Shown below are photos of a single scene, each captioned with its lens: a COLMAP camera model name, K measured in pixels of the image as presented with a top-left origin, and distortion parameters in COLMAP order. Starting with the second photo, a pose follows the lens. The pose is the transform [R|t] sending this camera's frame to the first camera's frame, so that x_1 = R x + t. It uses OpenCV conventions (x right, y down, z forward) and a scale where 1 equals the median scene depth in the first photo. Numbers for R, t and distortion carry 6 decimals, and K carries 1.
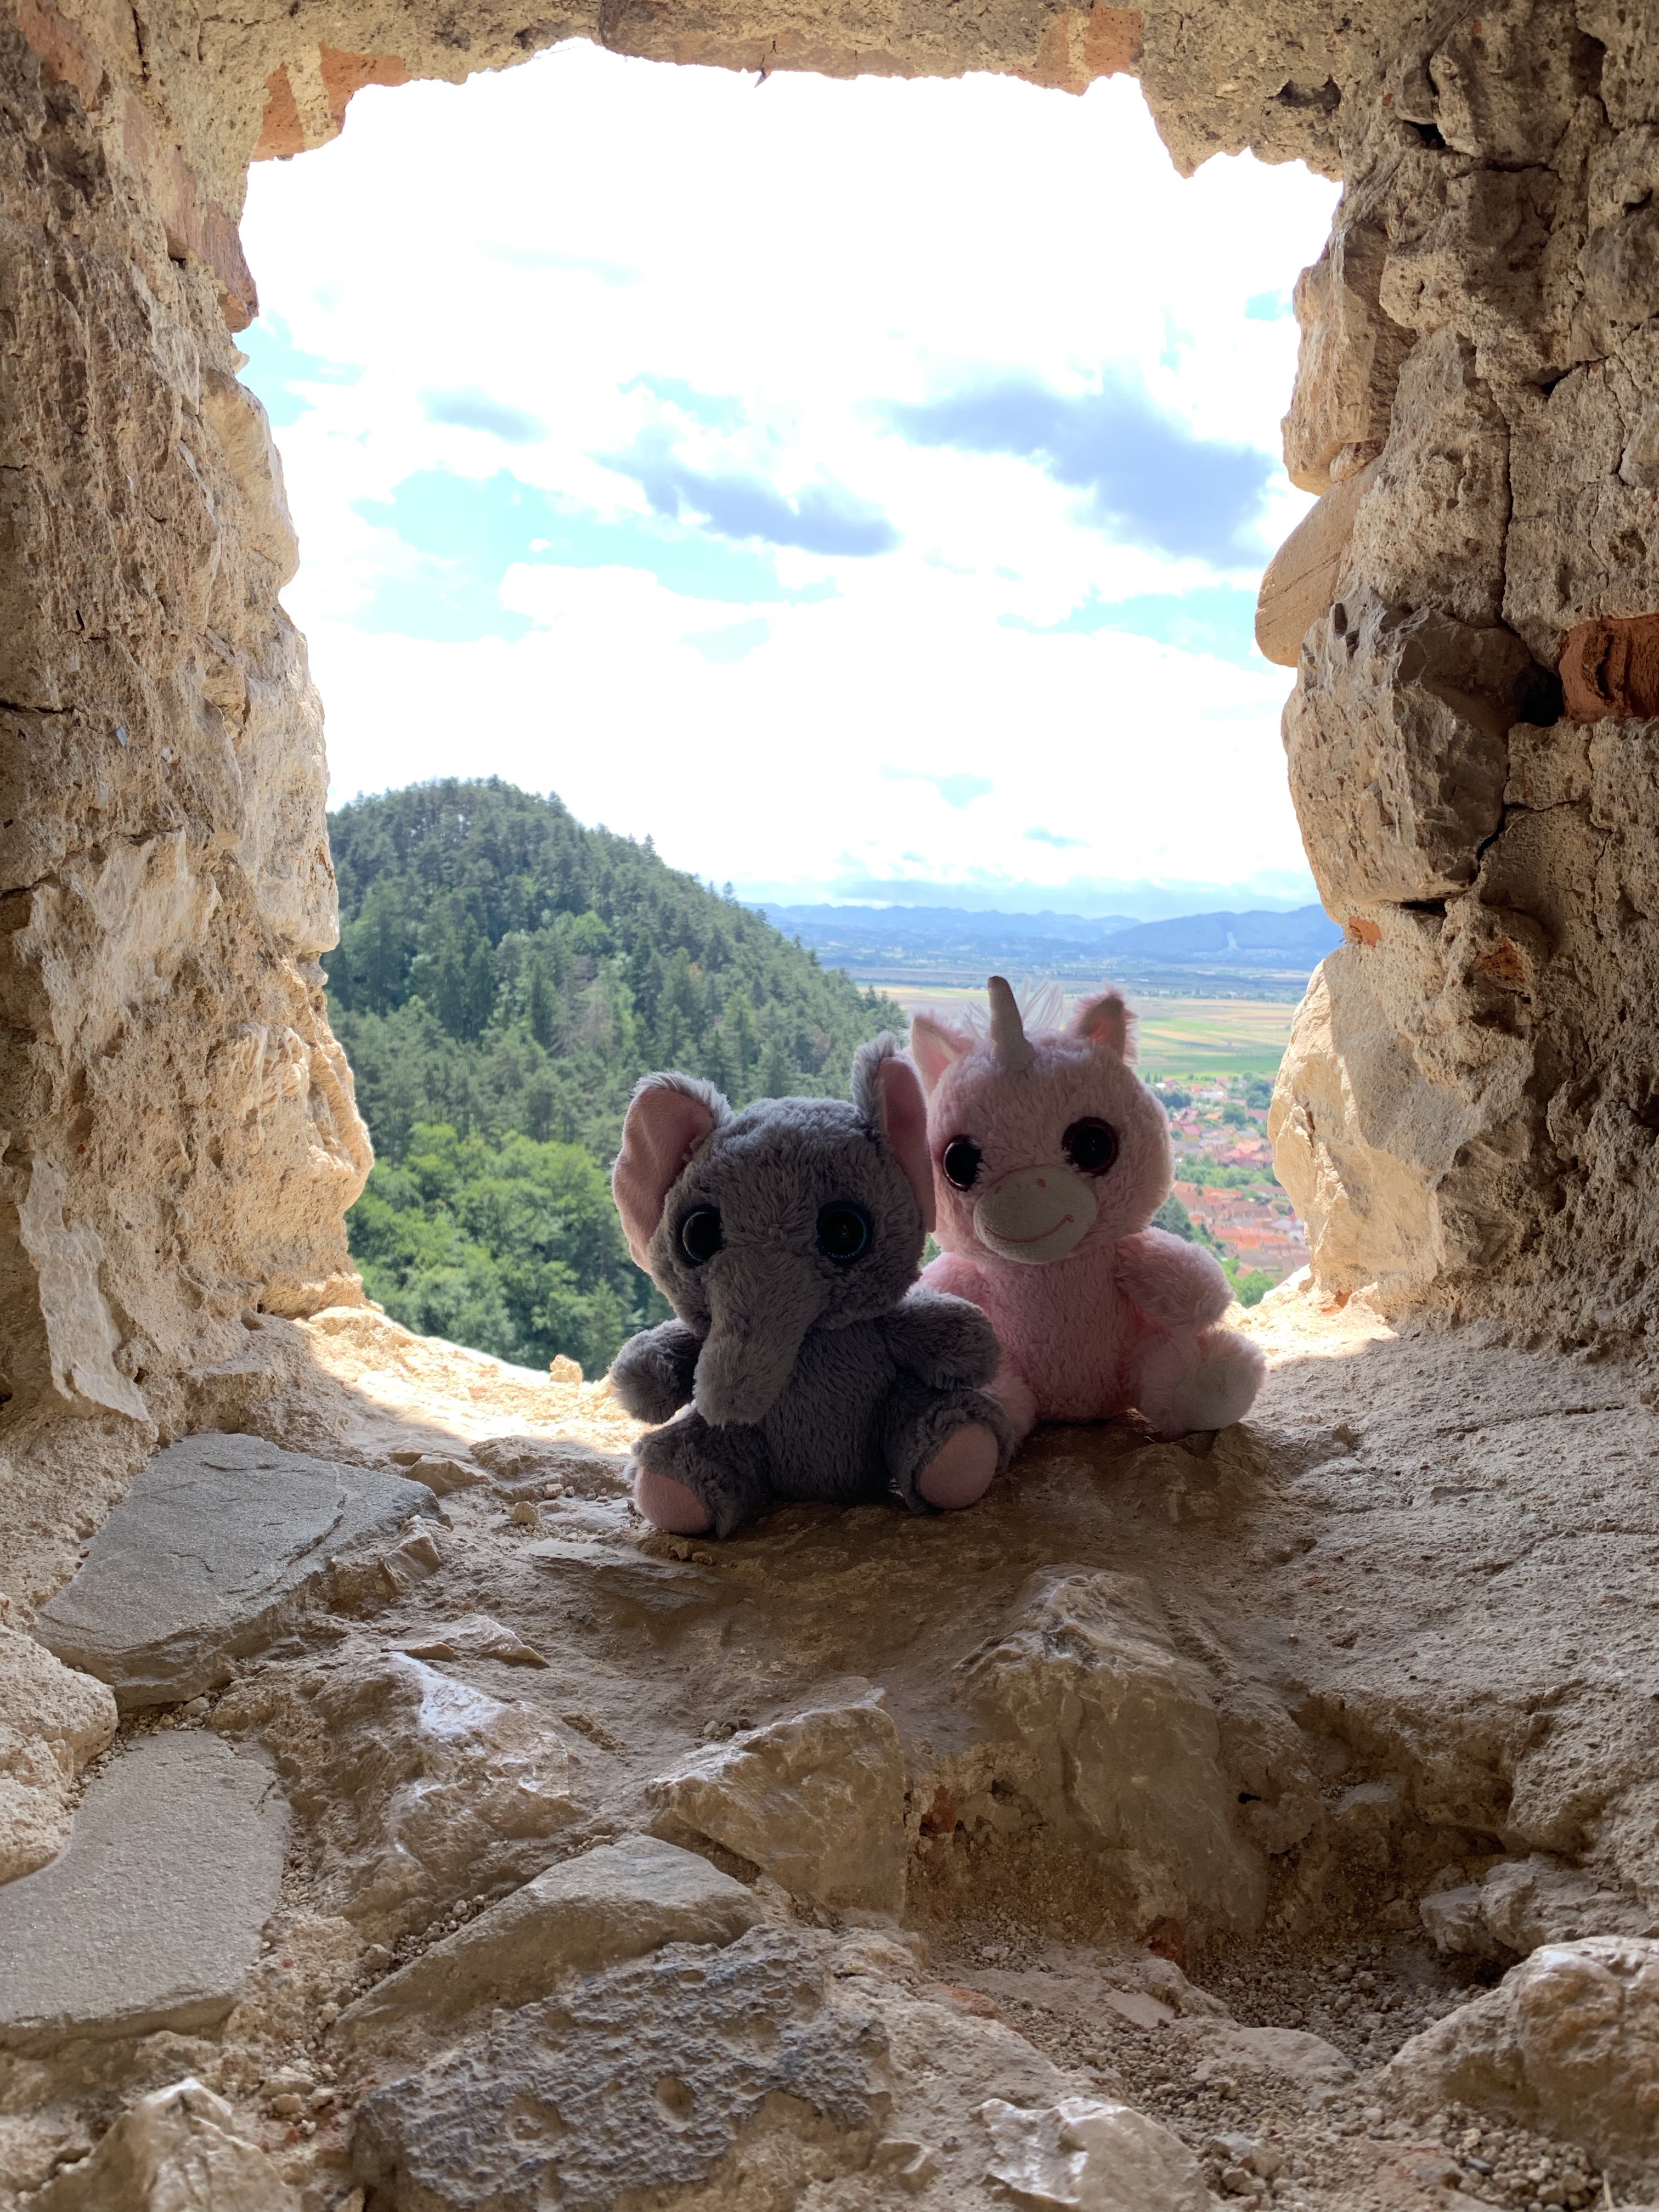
lens RADIAL K [[1686.9, 0, 830.8], [0, 1686.9, 1112.2], [0, 0, 1]] dist [0.013537, -0.009798]
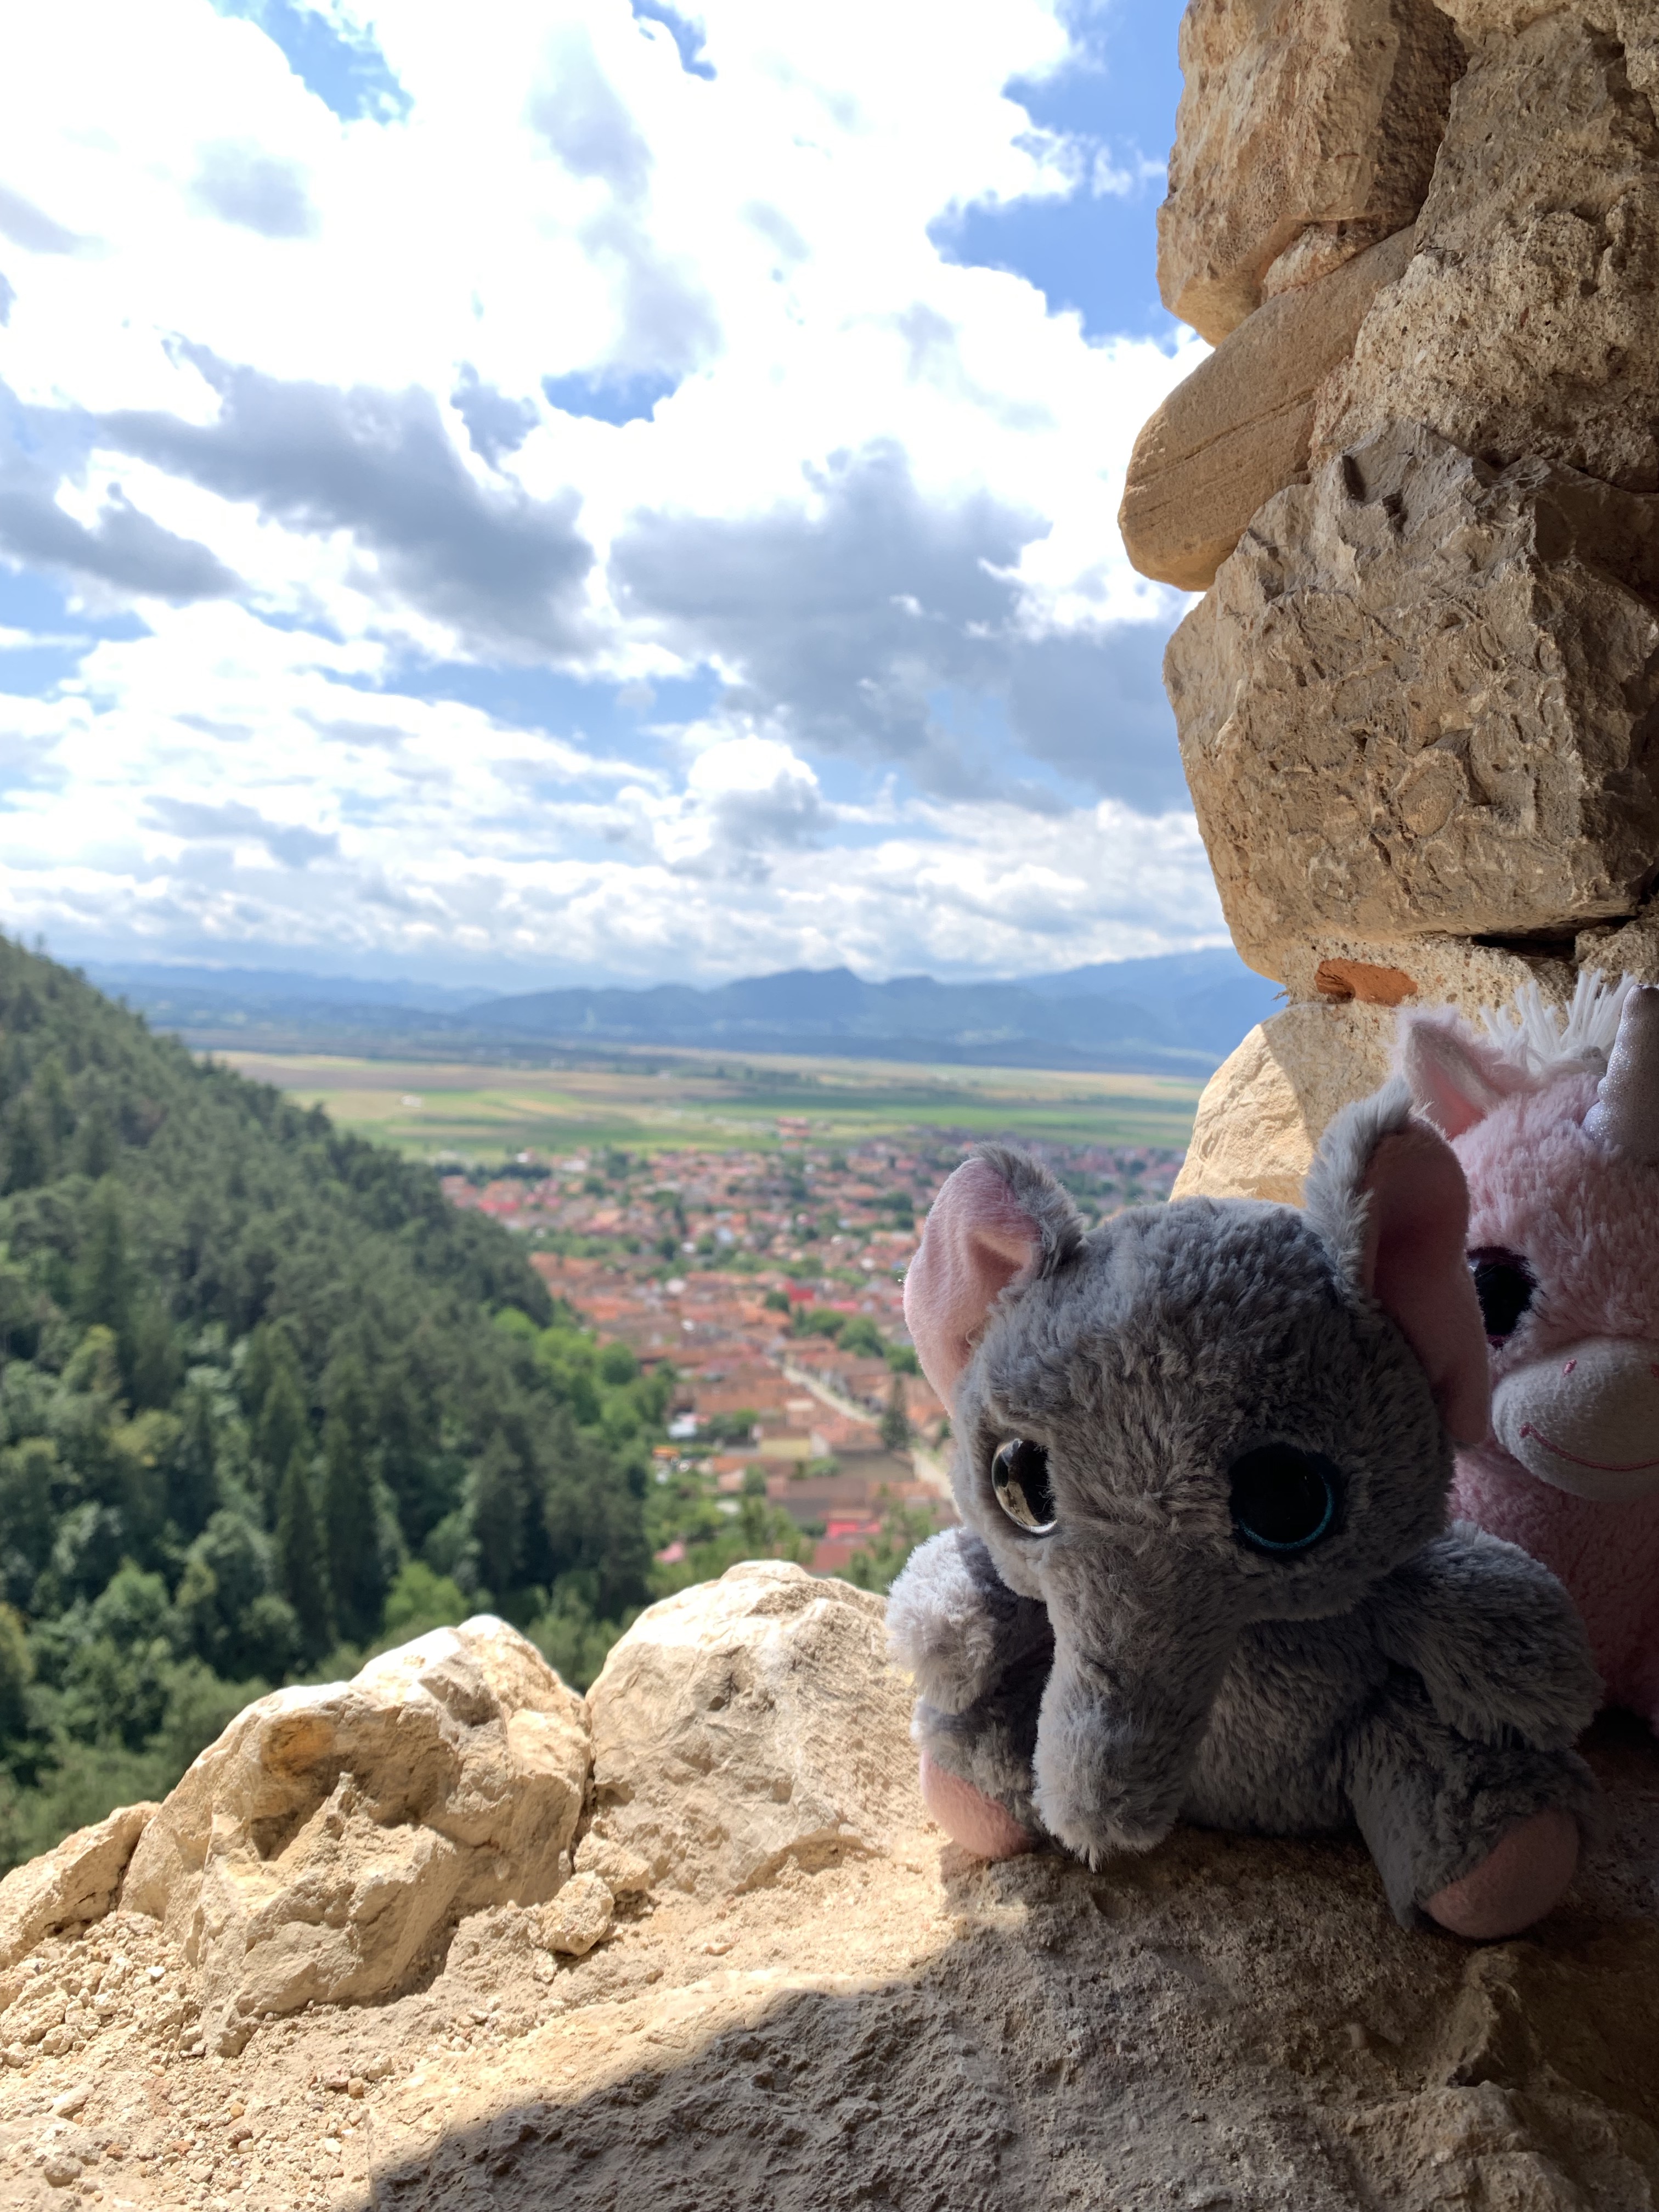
lens RADIAL K [[1686.9, 0, 833.8], [0, 1686.9, 1089.2], [0, 0, 1]] dist [0.013537, -0.009798]
pose [[0.927990, 0.007398, 0.372531, -0.107450], [0.013209, 0.998521, -0.052734, -0.038872], [-0.372371, 0.053858, 0.926520, 0.520278]]
